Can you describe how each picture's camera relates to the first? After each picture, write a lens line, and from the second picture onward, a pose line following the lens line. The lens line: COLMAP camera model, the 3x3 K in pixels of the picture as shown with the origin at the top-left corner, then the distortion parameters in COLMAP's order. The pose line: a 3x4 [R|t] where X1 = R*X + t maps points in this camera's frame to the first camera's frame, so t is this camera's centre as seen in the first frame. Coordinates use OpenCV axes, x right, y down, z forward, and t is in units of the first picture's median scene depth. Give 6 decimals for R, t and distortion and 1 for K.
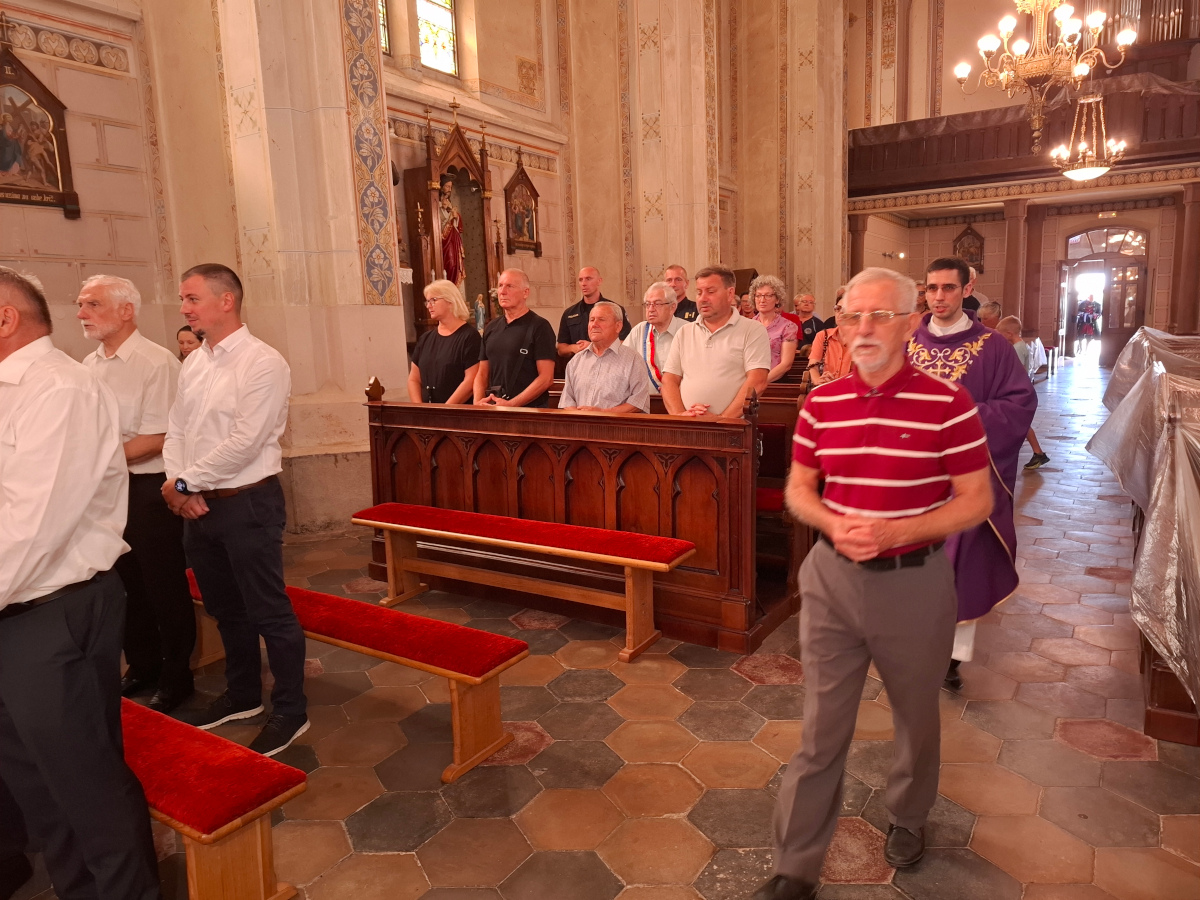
lens RADIAL K [[826.1, 0, 606.7], [0, 826.1, 443.9], [0, 0, 1]] dist [0.080741, -0.086764]
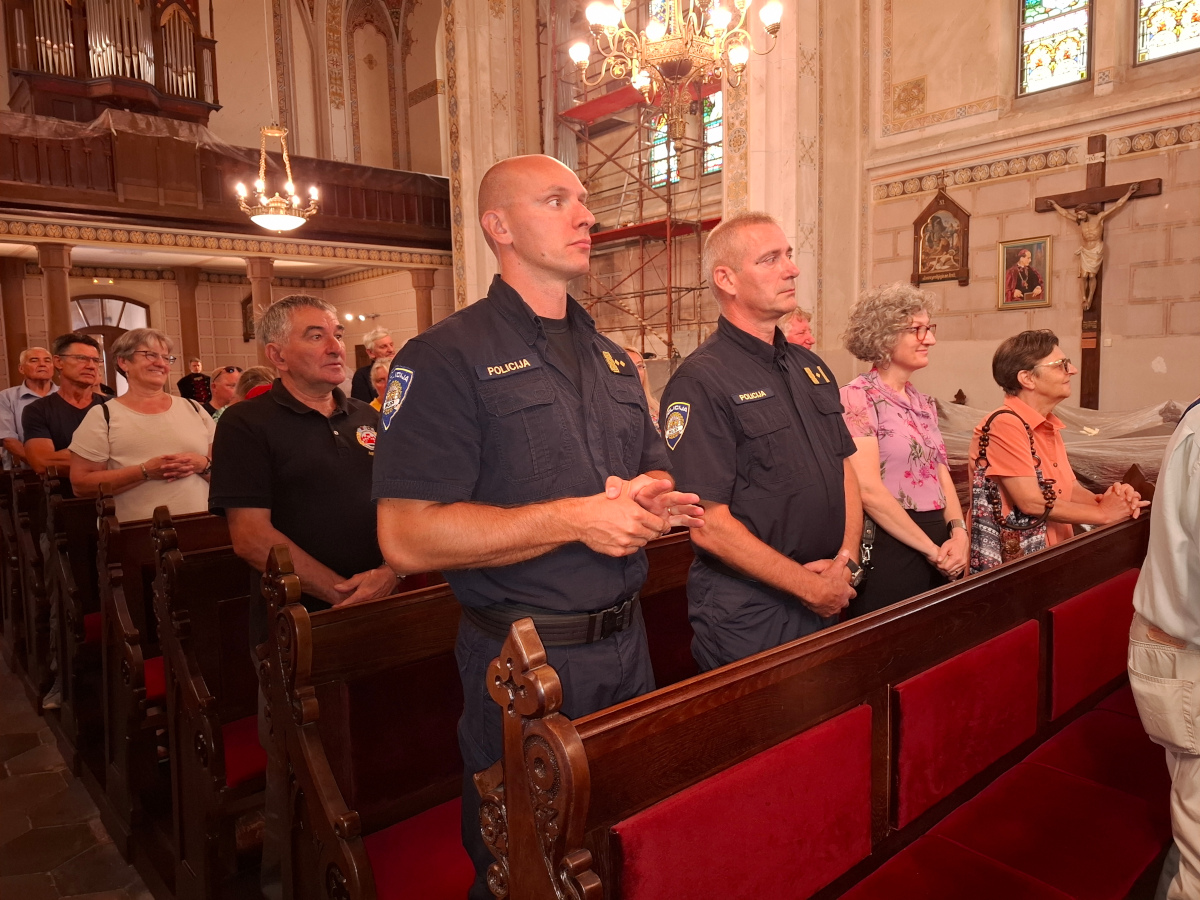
lens RADIAL K [[848.5, 0, 602.0], [0, 848.5, 448.3], [0, 0, 1]] dist [0.055315, -0.052033]
pose [[0.289232, -0.064518, 0.955082, -0.162259], [0.161218, 0.986758, 0.017835, -0.080531], [-0.943586, 0.148818, 0.295803, 0.553806]]
